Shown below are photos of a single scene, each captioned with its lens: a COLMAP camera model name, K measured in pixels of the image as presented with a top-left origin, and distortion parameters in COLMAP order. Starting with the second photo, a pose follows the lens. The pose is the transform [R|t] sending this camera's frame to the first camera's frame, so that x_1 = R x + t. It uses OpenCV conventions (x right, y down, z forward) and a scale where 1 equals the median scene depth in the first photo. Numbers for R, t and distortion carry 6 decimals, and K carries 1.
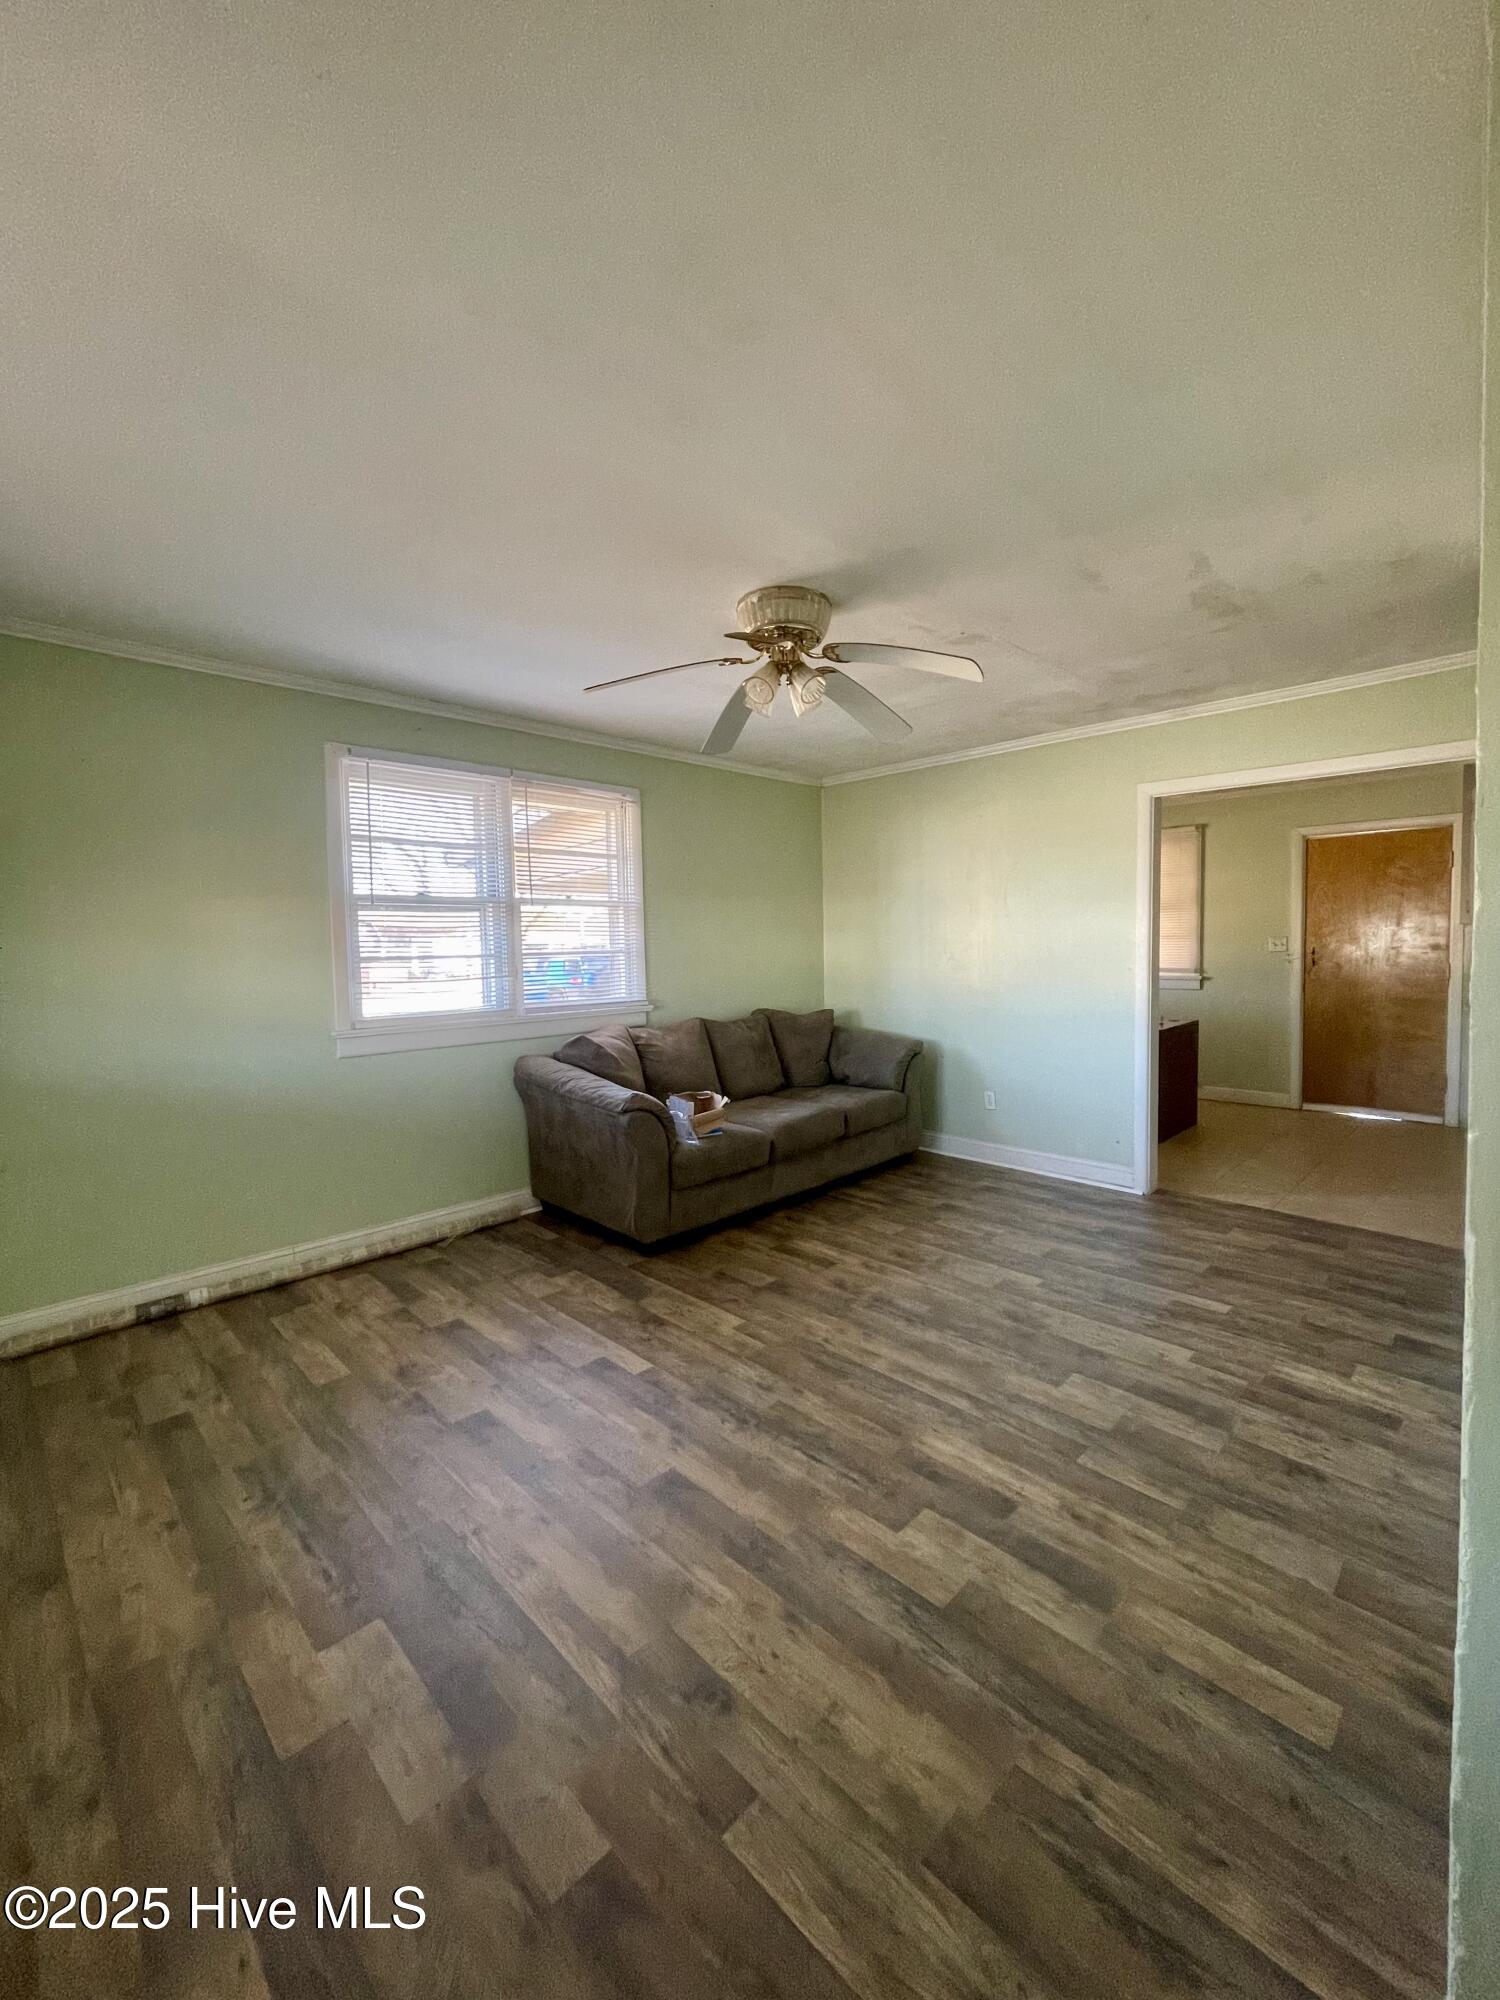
lens RADIAL K [[809.2, 0, 745.5], [0, 809.2, 987.1], [0, 0, 1]] dist [-0.001767, 0.000746]
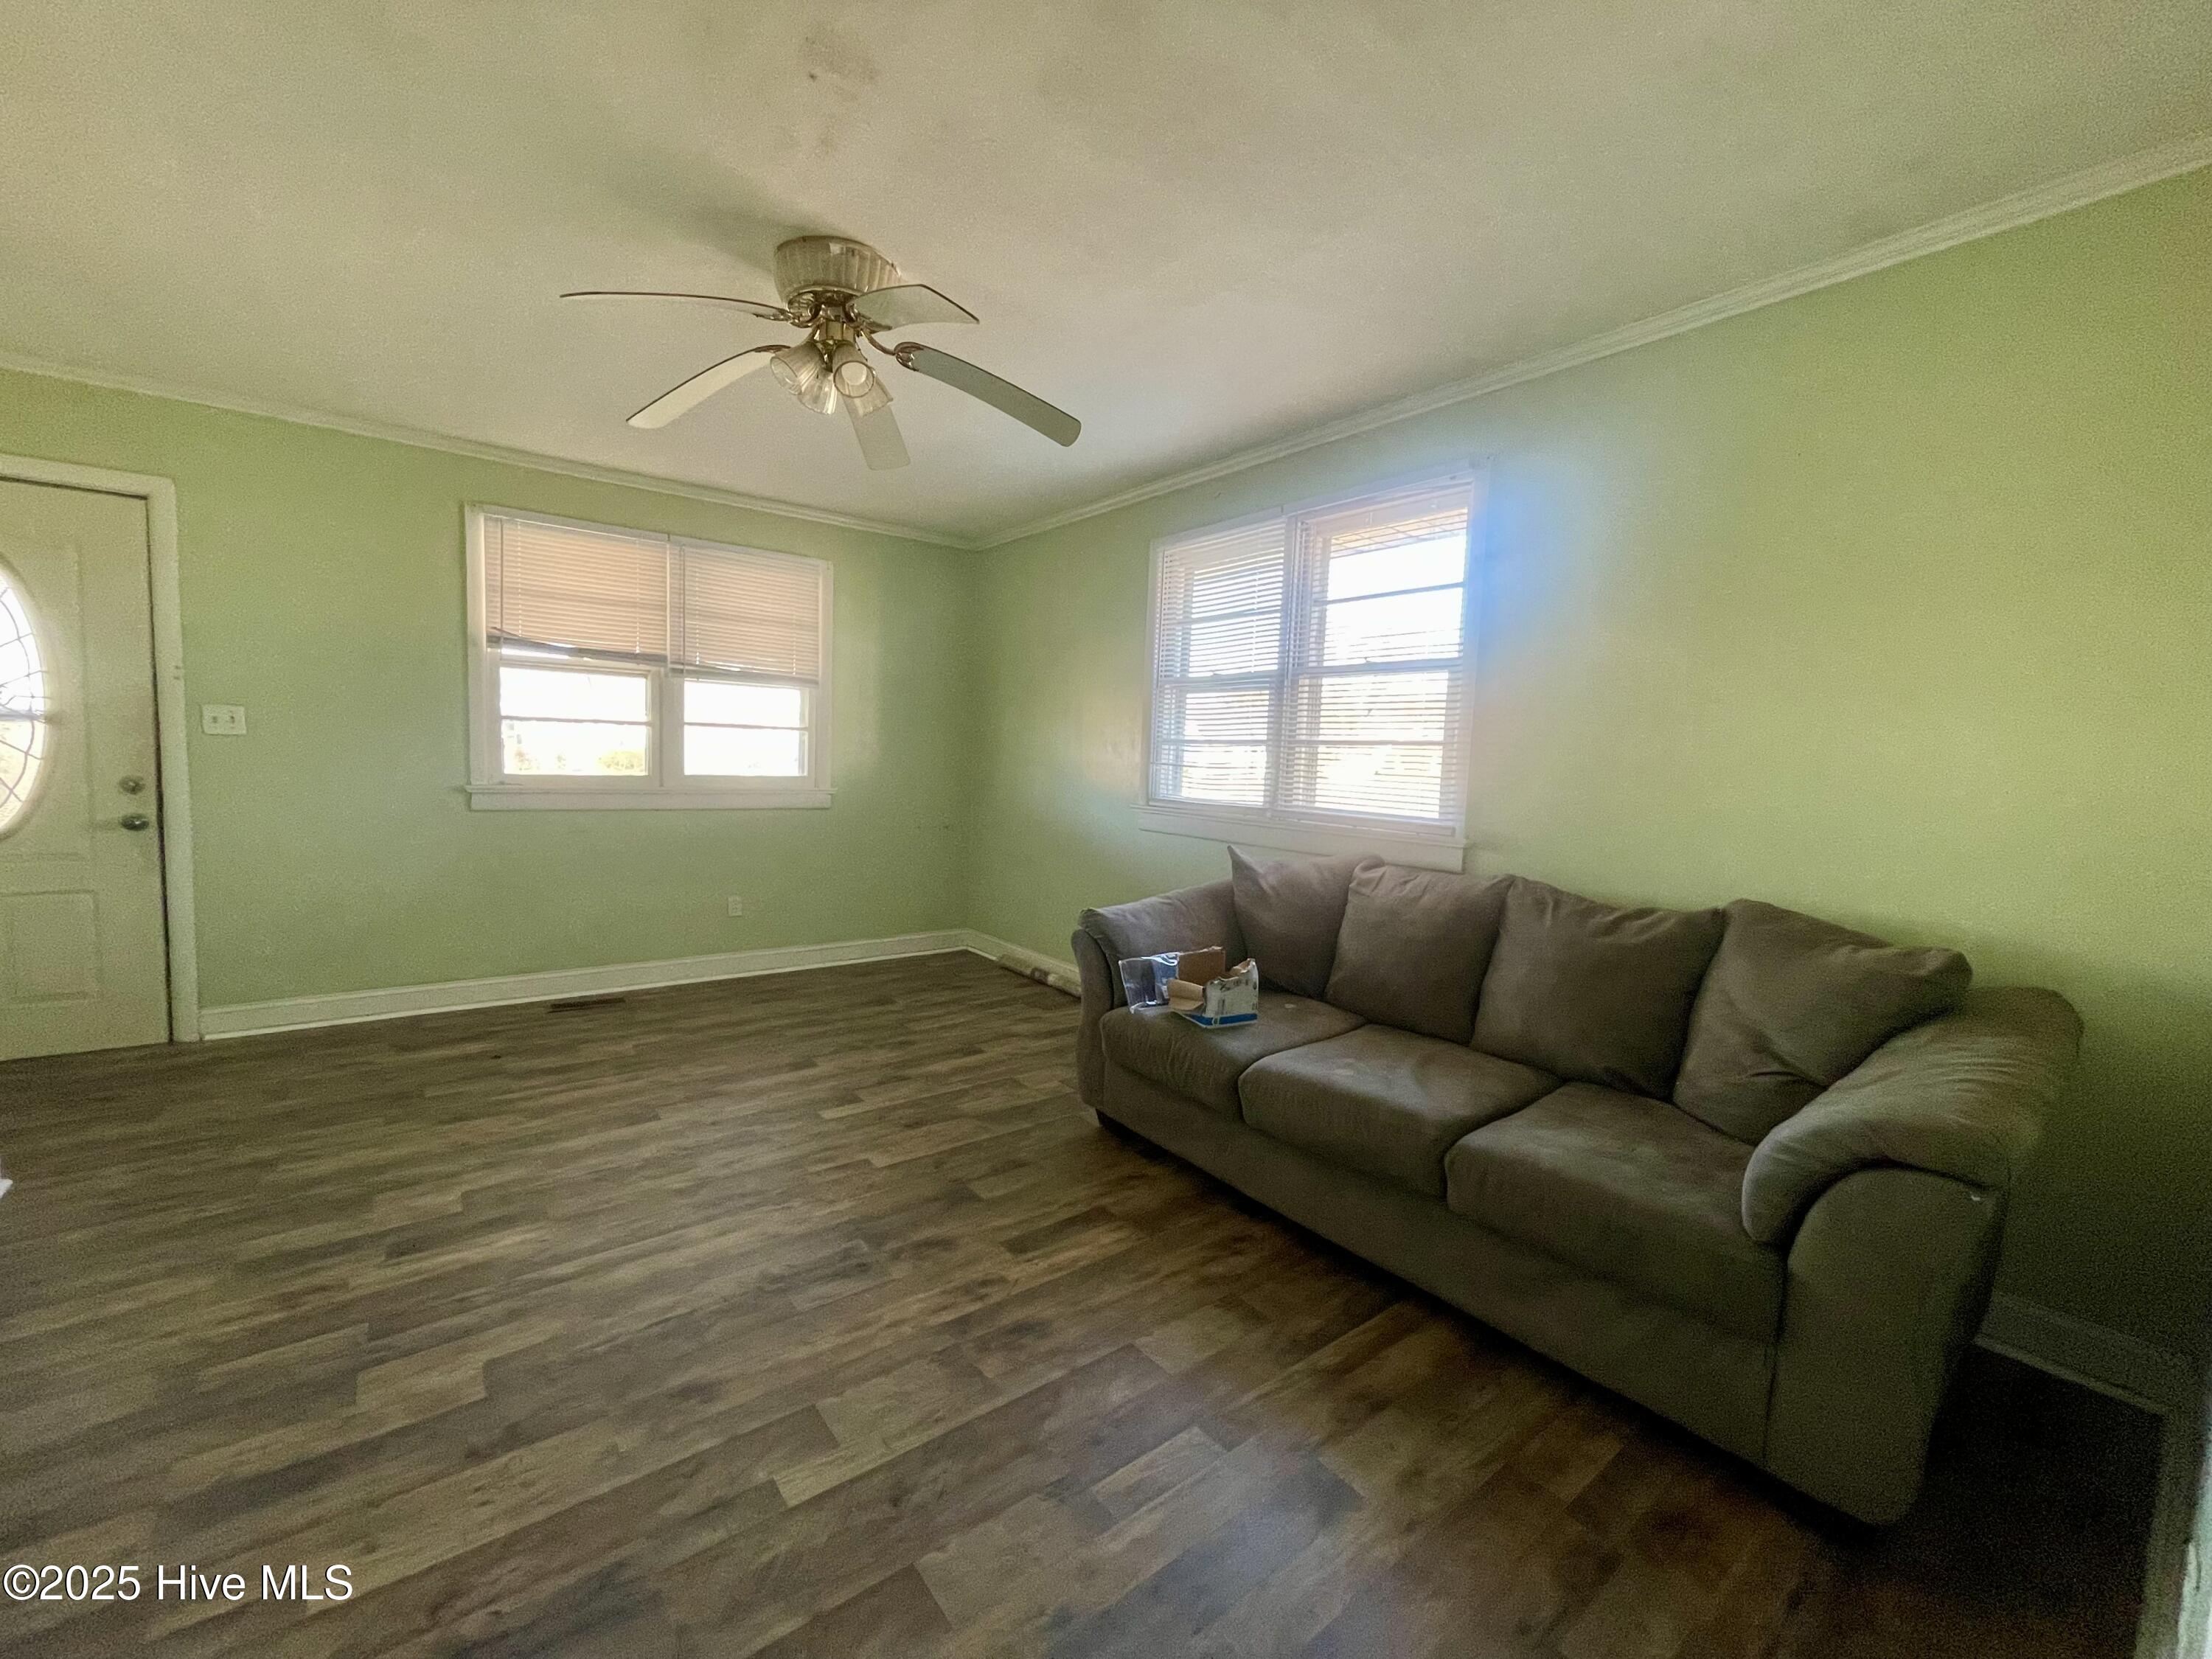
lens RADIAL K [[895.0, 0, 1099.8], [0, 895.0, 822.6], [0, 0, 1]] dist [-0.001767, 0.000746]
pose [[-0.120032, 0.091429, -0.988551, 0.979383], [-0.085002, 0.991147, 0.101990, -0.056698], [0.989124, 0.096271, -0.111198, 1.495672]]
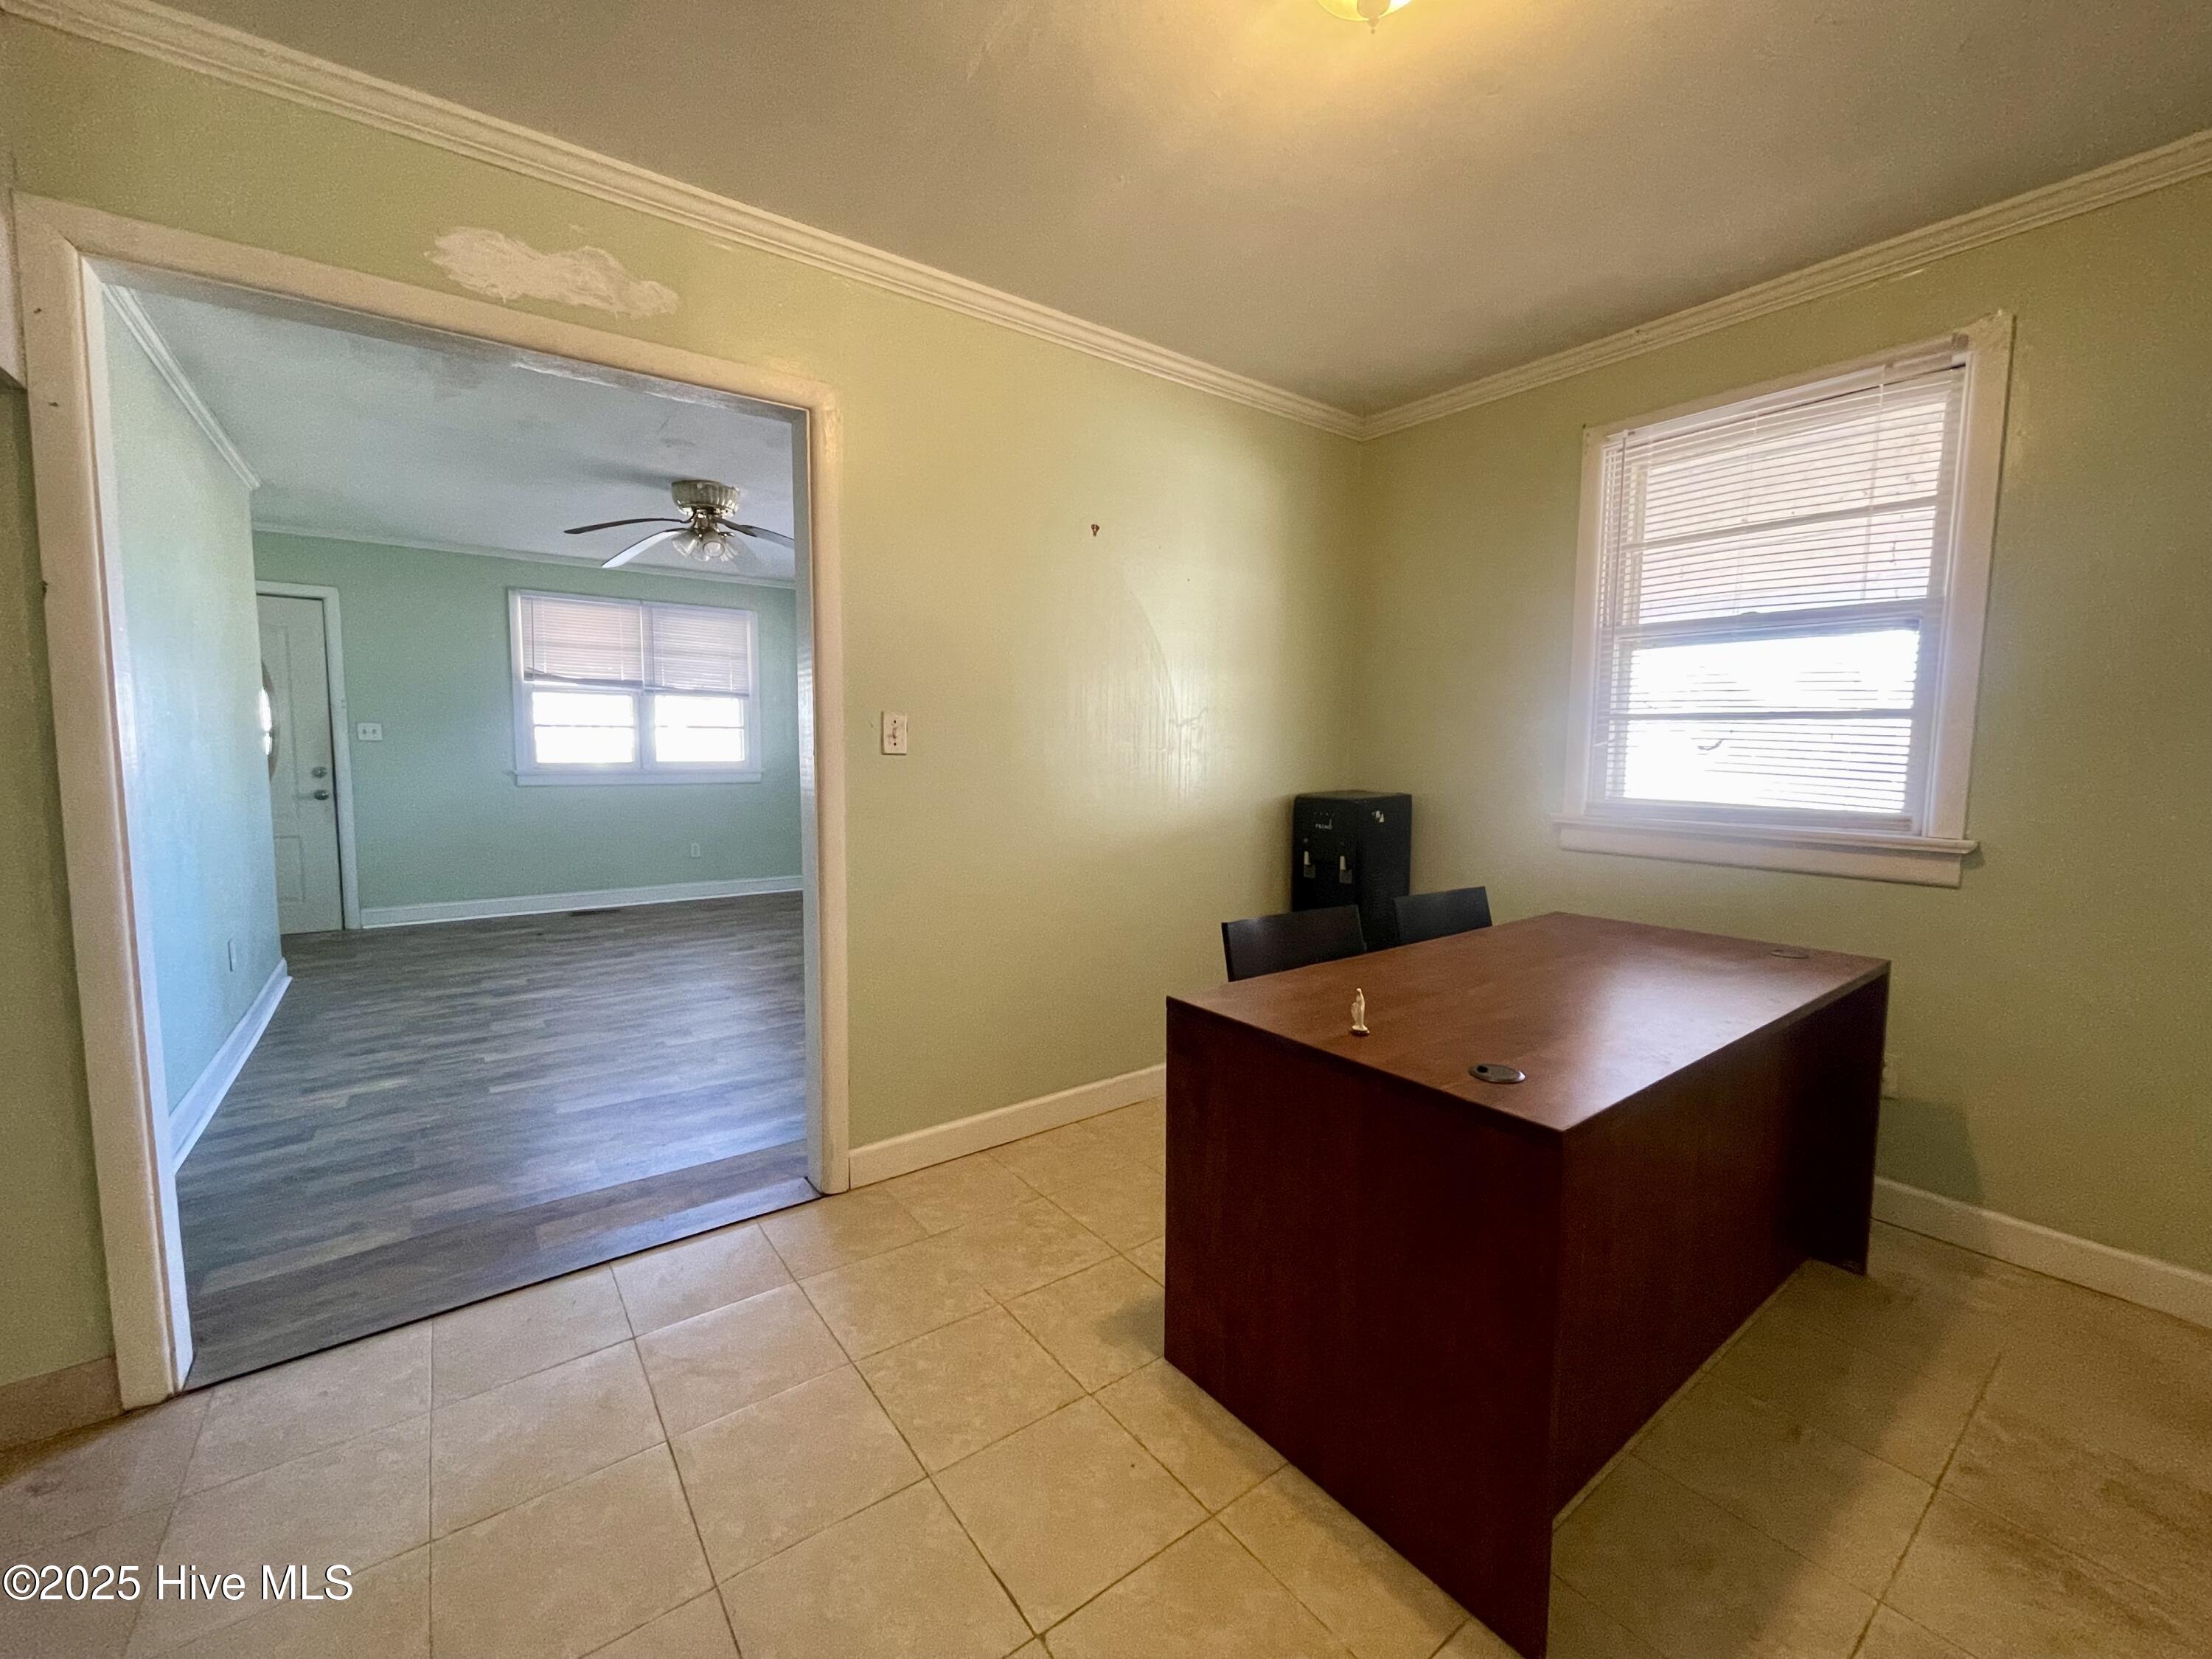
lens RADIAL K [[895.0, 0, 1093.0], [0, 895.0, 822.5], [0, 0, 1]] dist [-0.001767, 0.000746]
pose [[-0.141336, 0.105893, -0.984282, 1.747171], [-0.060152, 0.991507, 0.115308, -0.100733], [0.988133, 0.075504, -0.133765, 2.111332]]
